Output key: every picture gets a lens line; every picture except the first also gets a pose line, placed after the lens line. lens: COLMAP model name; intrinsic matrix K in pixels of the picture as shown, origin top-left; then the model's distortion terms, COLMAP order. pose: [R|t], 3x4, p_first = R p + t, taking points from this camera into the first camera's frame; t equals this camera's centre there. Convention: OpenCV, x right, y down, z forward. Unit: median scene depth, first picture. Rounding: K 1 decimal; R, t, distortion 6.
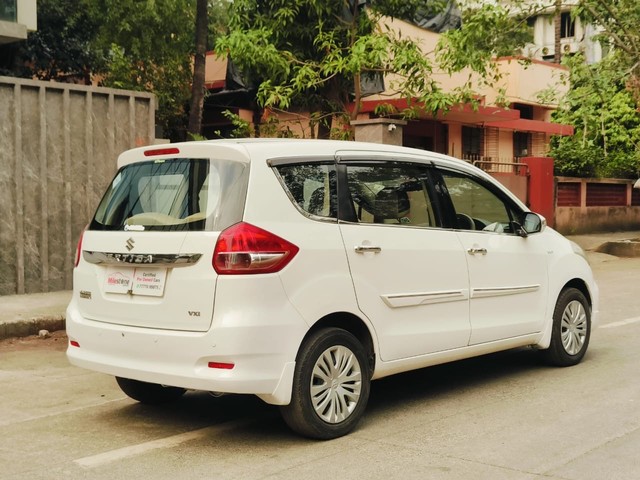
lens RADIAL K [[913.6, 0, 325.4], [0, 913.6, 235.2], [0, 0, 1]] dist [0.040320, 0.000000]
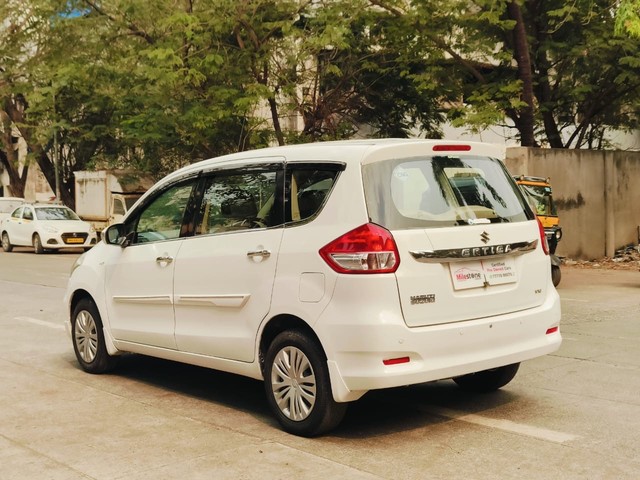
lens RADIAL K [[913.6, 0, 325.0], [0, 913.6, 241.1], [0, 0, 1]] dist [0.040320, 0.000000]
pose [[0.148557, -0.033117, 0.988349, -1.120080], [0.063400, 0.997702, 0.023901, -0.019187], [-0.986869, 0.059111, 0.150315, 0.916853]]
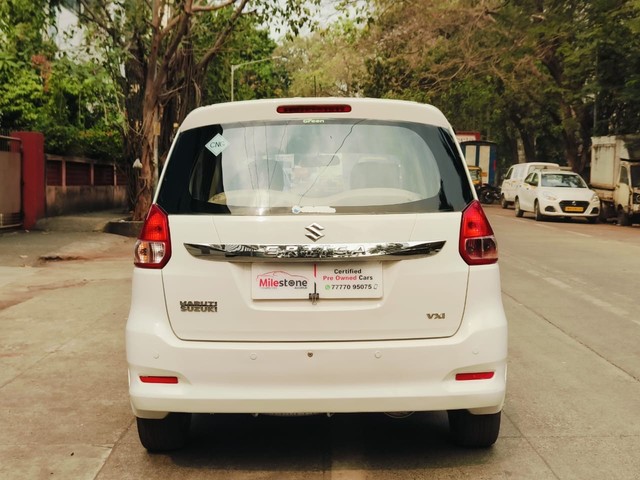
lens RADIAL K [[913.6, 0, 320.8], [0, 913.6, 244.2], [0, 0, 1]] dist [0.040320, 0.000000]
pose [[0.747460, -0.036248, 0.663317, -0.627700], [0.015466, 0.999189, 0.037173, -0.006847], [-0.664127, -0.017526, 0.747415, 0.397986]]
